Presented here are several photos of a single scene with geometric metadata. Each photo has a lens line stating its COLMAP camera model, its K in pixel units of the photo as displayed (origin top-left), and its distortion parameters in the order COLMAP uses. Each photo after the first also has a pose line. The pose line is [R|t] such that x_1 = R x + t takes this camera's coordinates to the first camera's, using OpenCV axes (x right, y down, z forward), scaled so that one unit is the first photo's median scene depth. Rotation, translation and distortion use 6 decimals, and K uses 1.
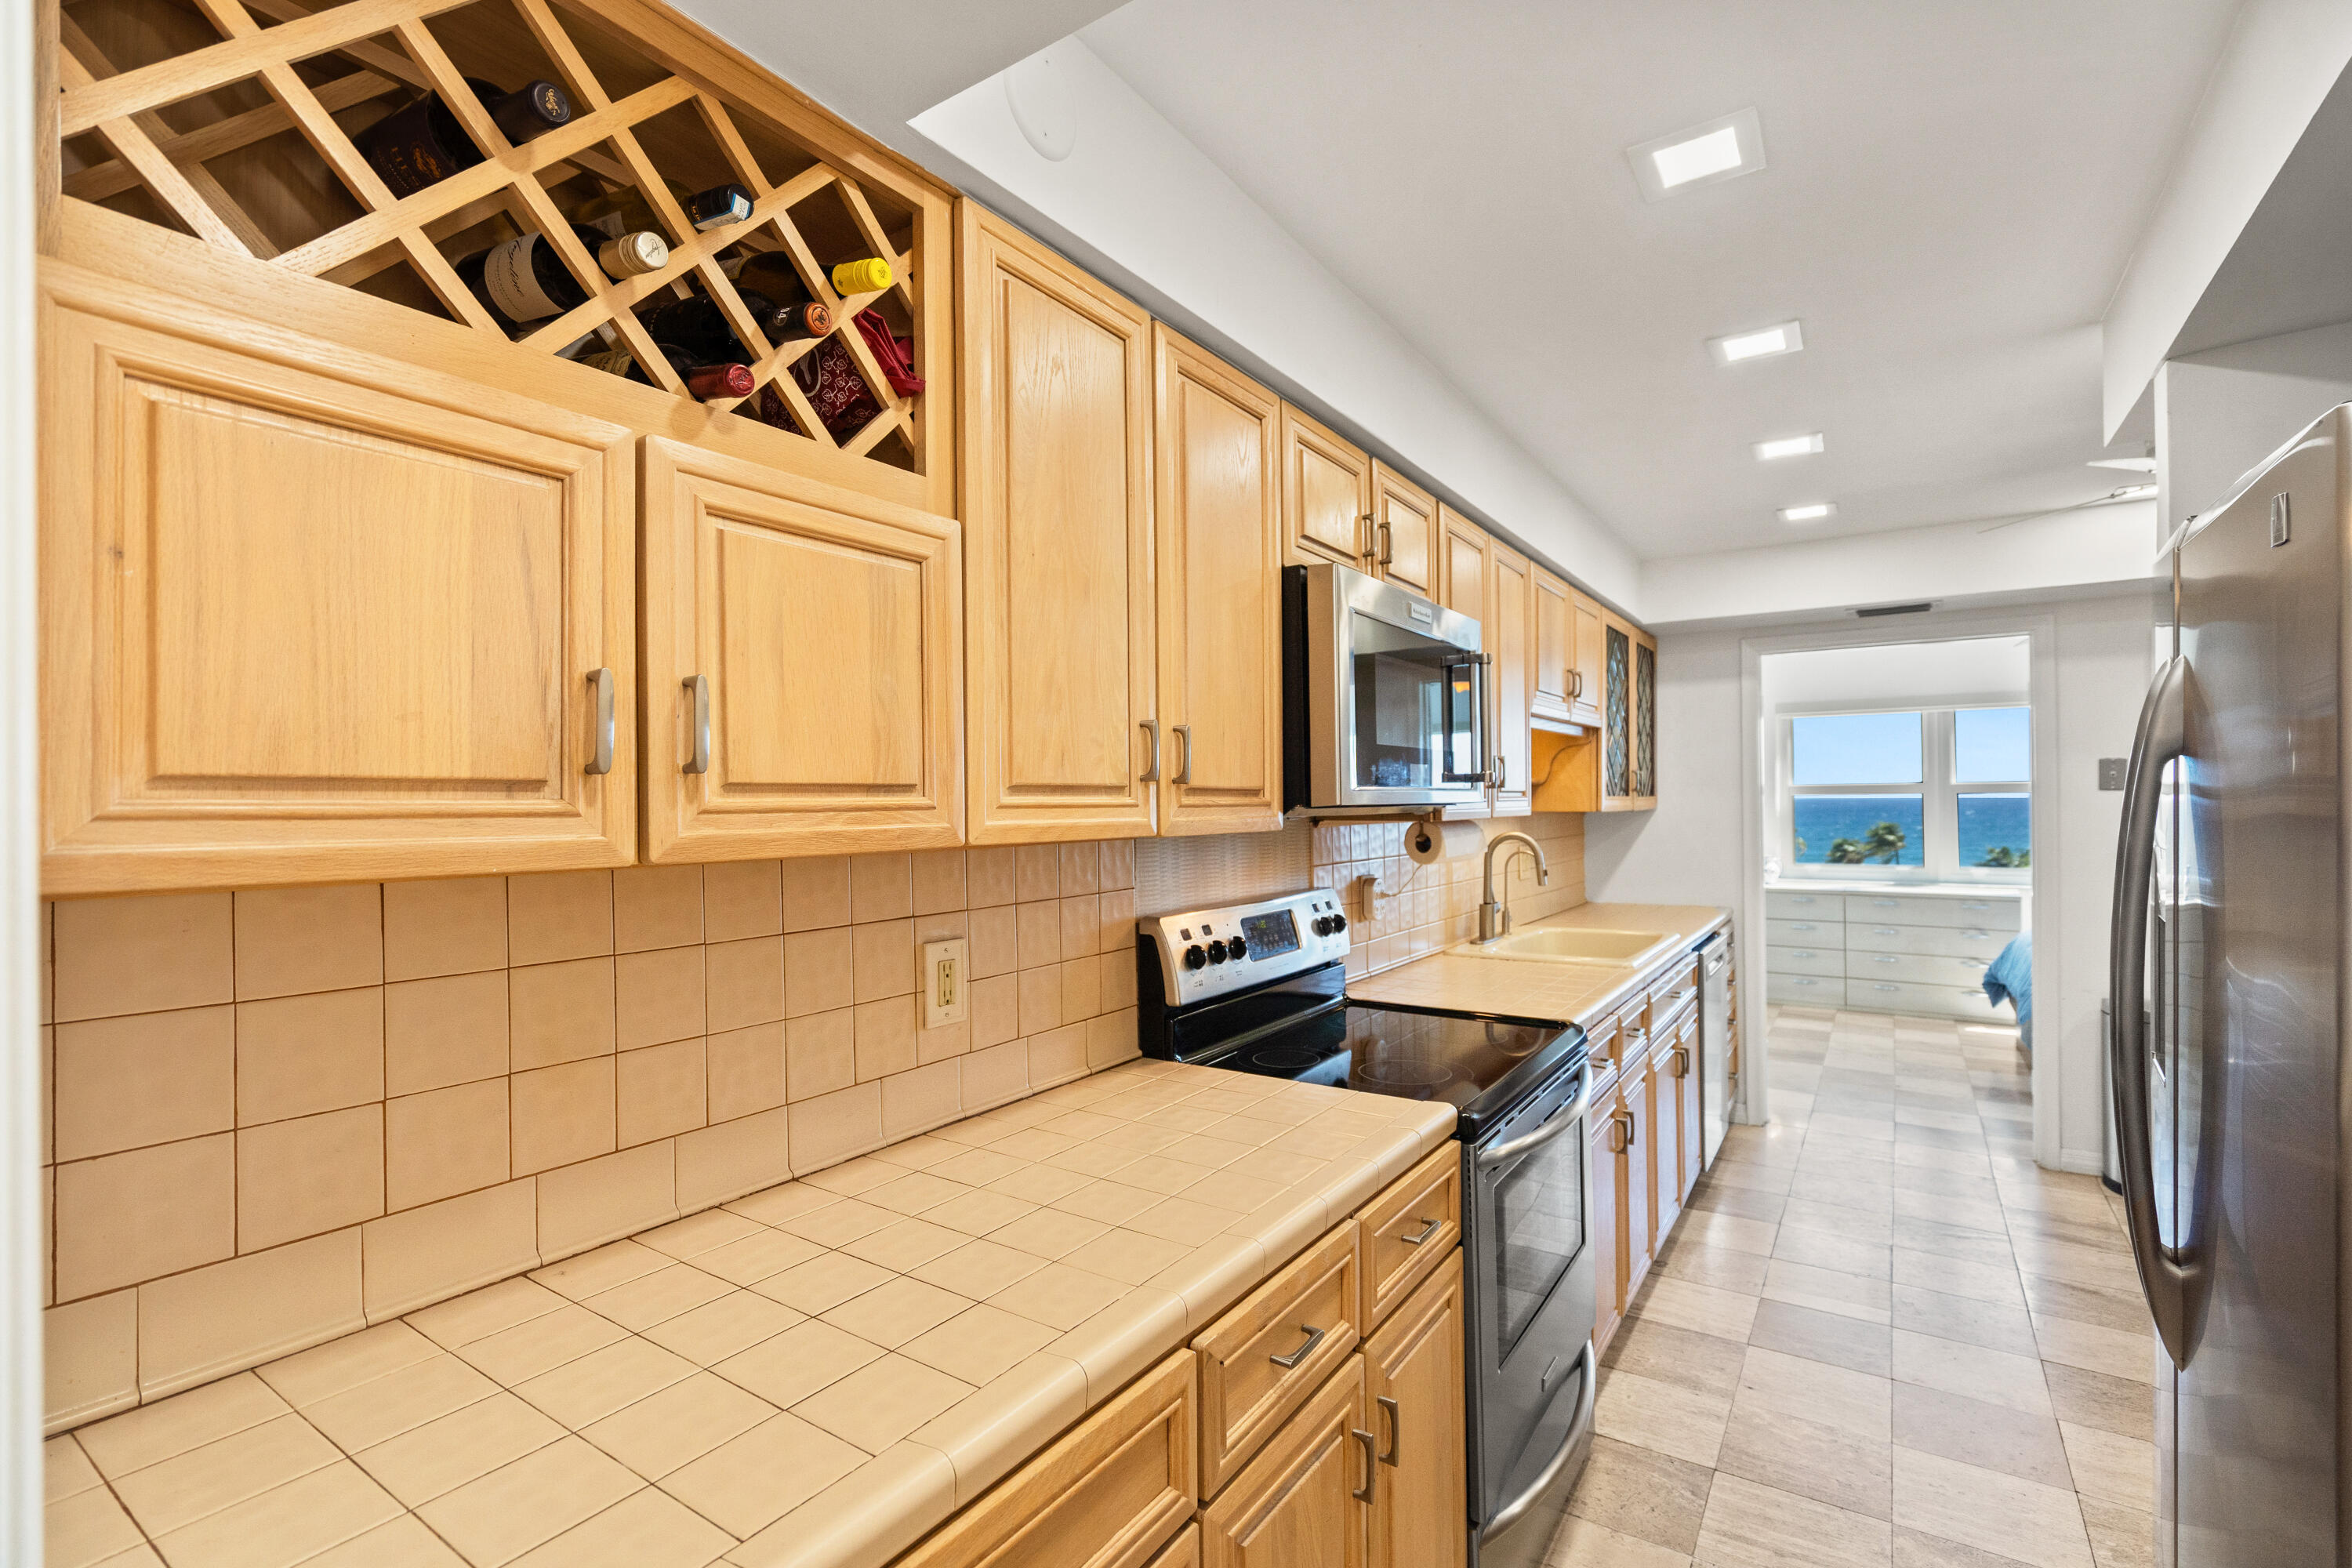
lens RADIAL K [[1075.3, 0, 1155.4], [0, 1075.3, 796.5], [0, 0, 1]] dist [-0.006912, 0.003153]
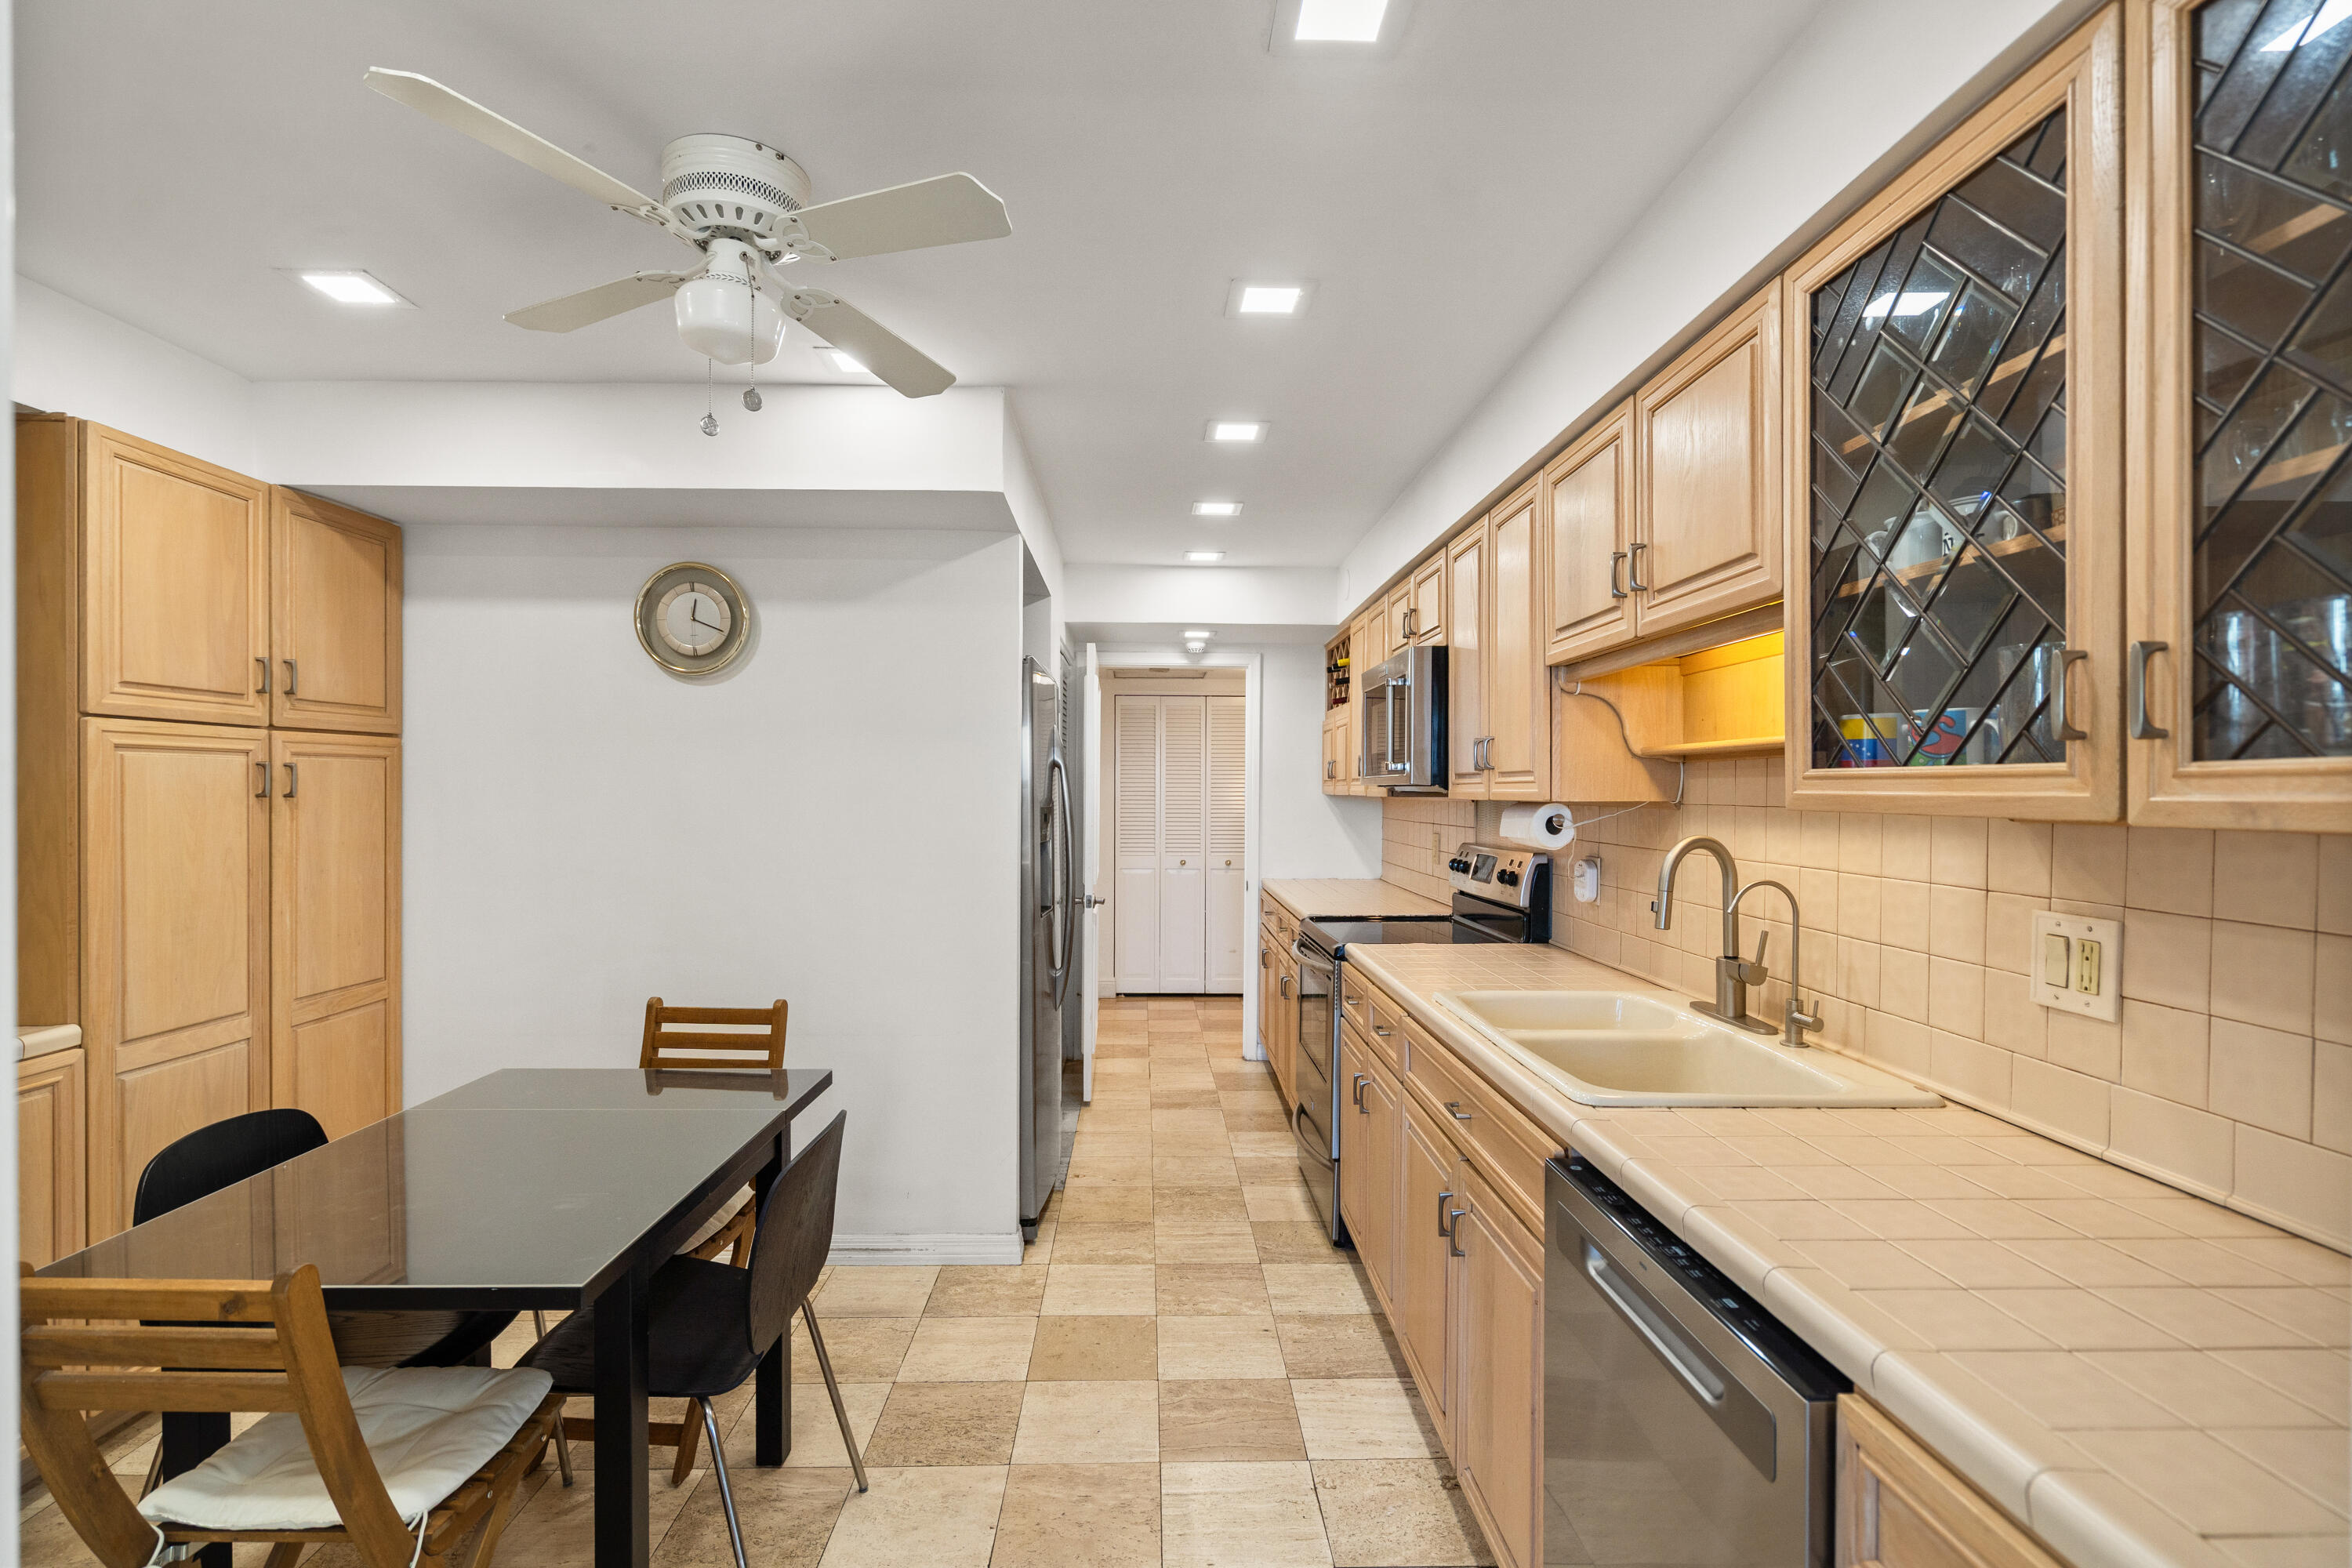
lens RADIAL K [[1075.3, 0, 1166.2], [0, 1075.3, 793.9], [0, 0, 1]] dist [-0.006912, 0.003153]
pose [[-0.810656, 0.017116, -0.585273, 1.267320], [0.016062, 0.999847, 0.006992, 0.018150], [0.585302, -0.003732, -0.810806, 1.834623]]
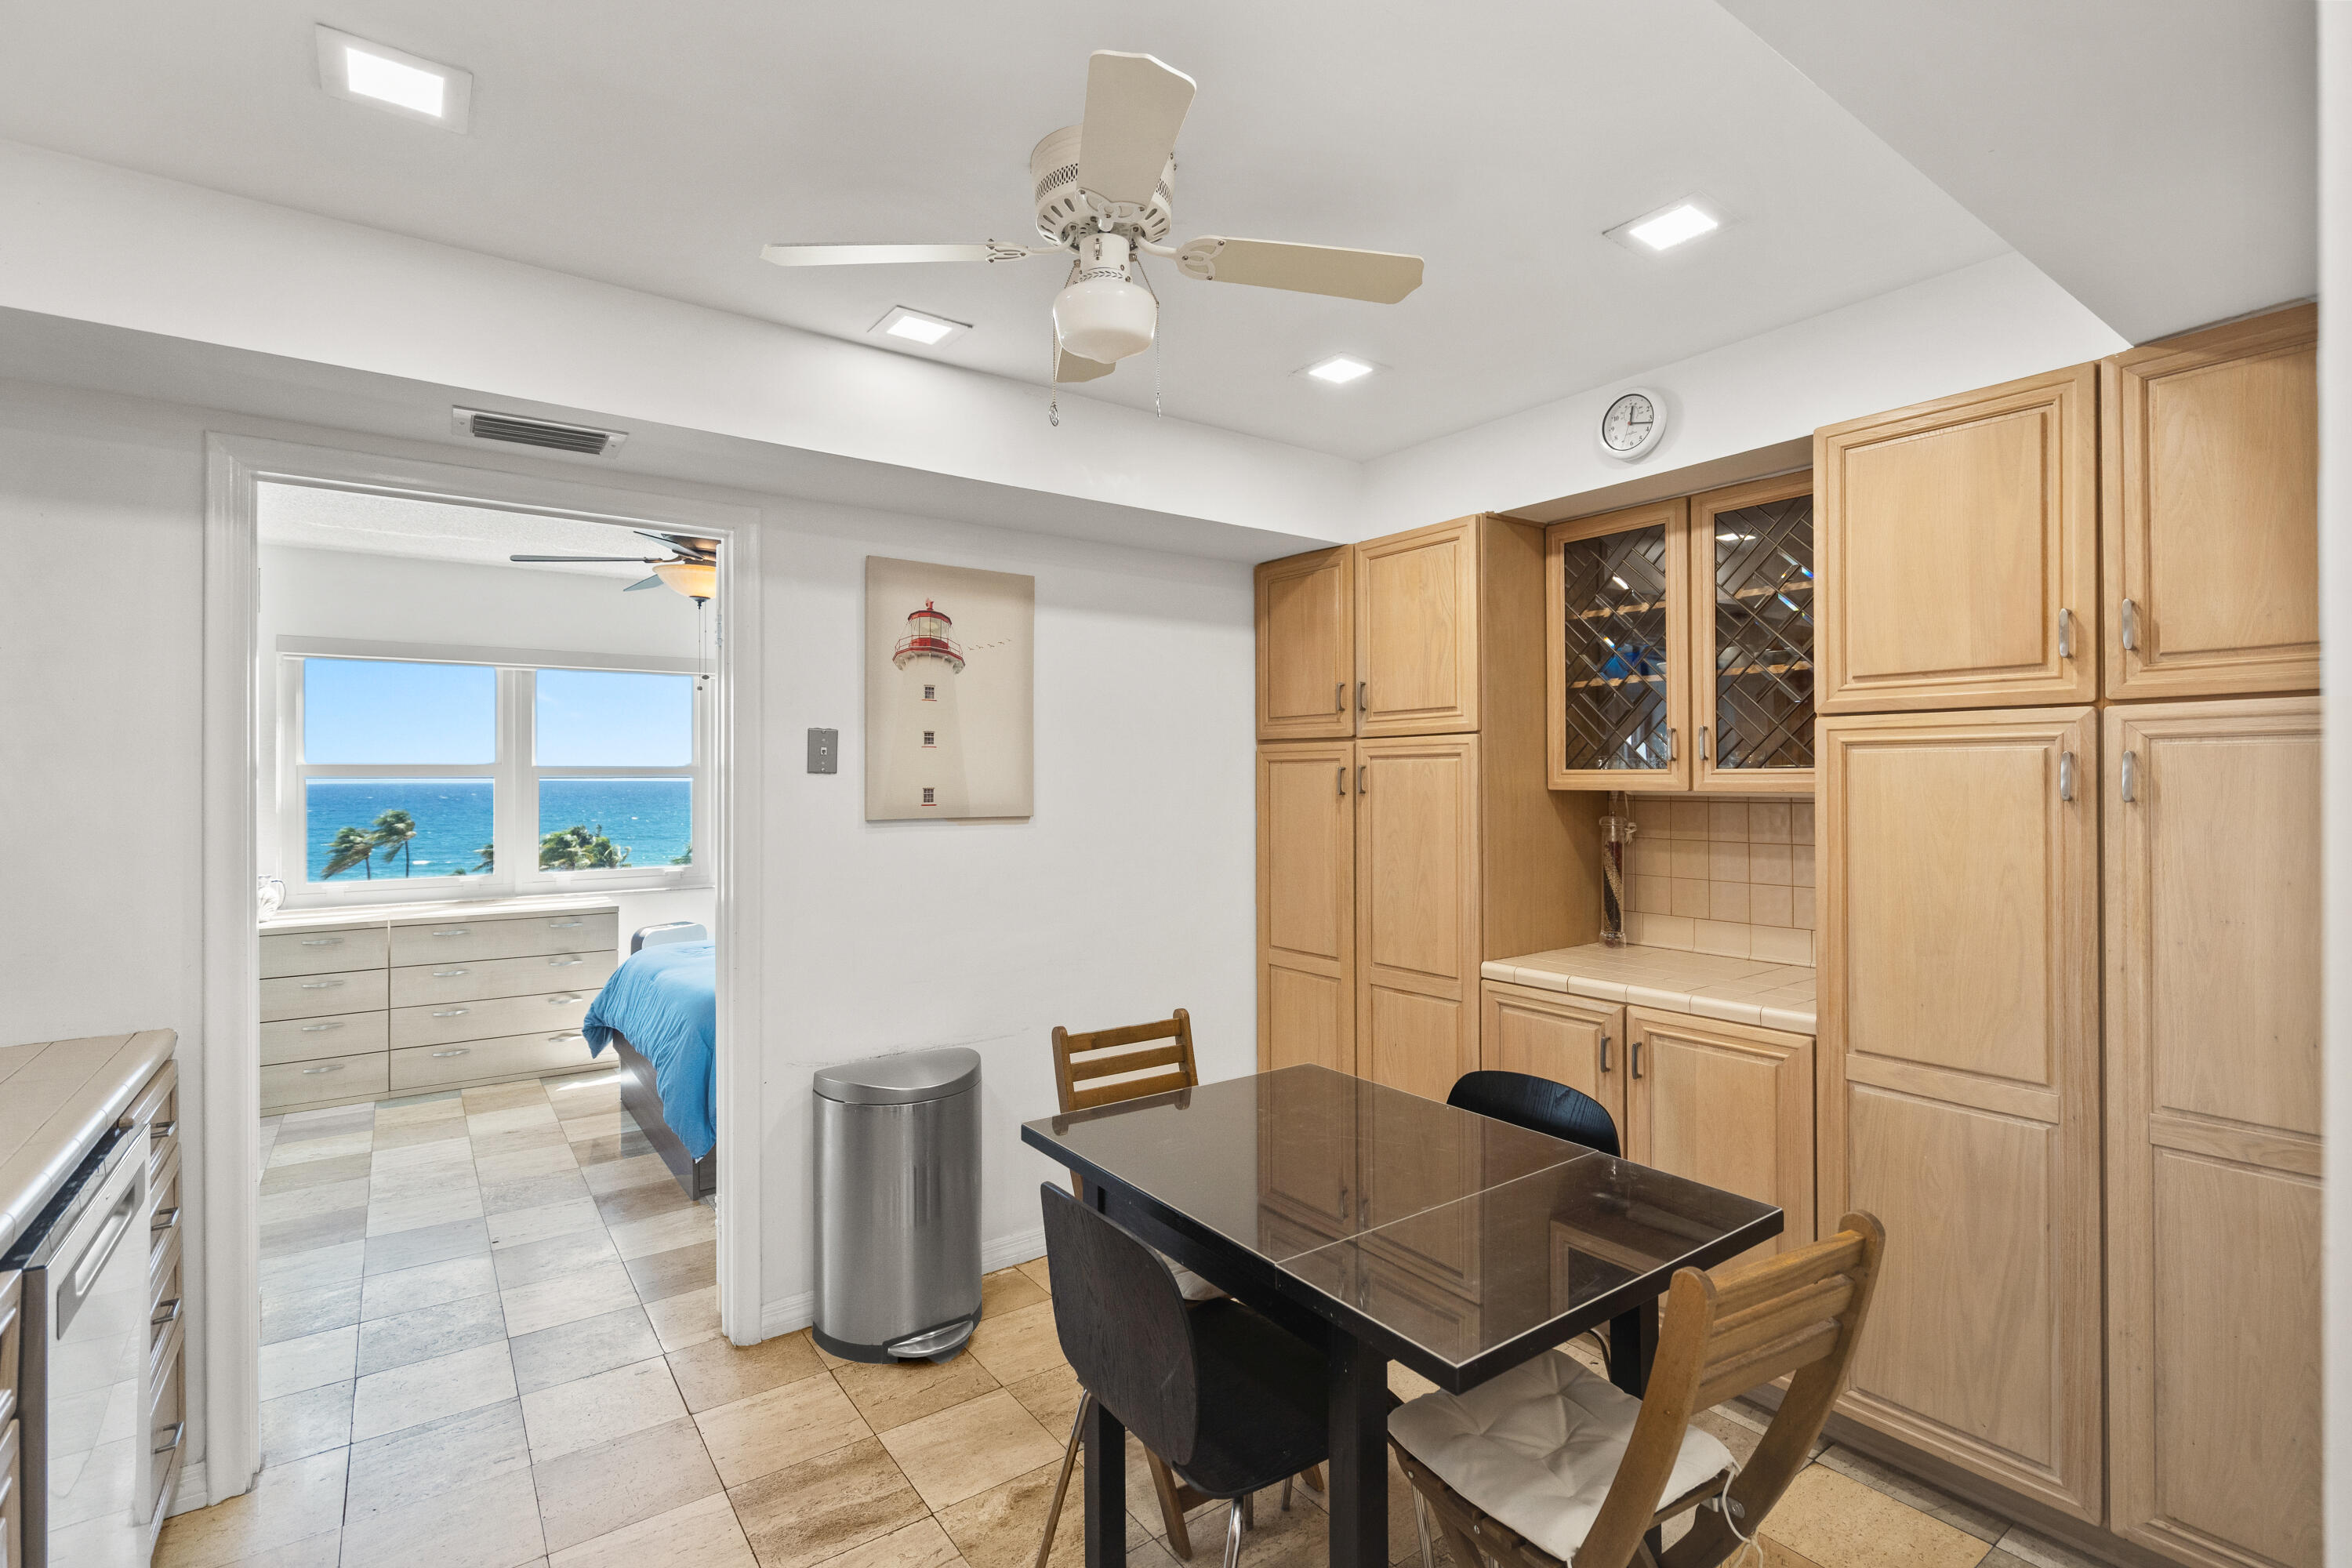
lens RADIAL K [[1075.3, 0, 1176.9], [0, 1075.3, 763.0], [0, 0, 1]] dist [-0.006912, 0.003153]
pose [[0.336139, 0.017963, 0.941641, 0.482774], [0.000295, 0.999816, -0.019177, 0.003110], [-0.941812, 0.006724, 0.336072, 0.862322]]
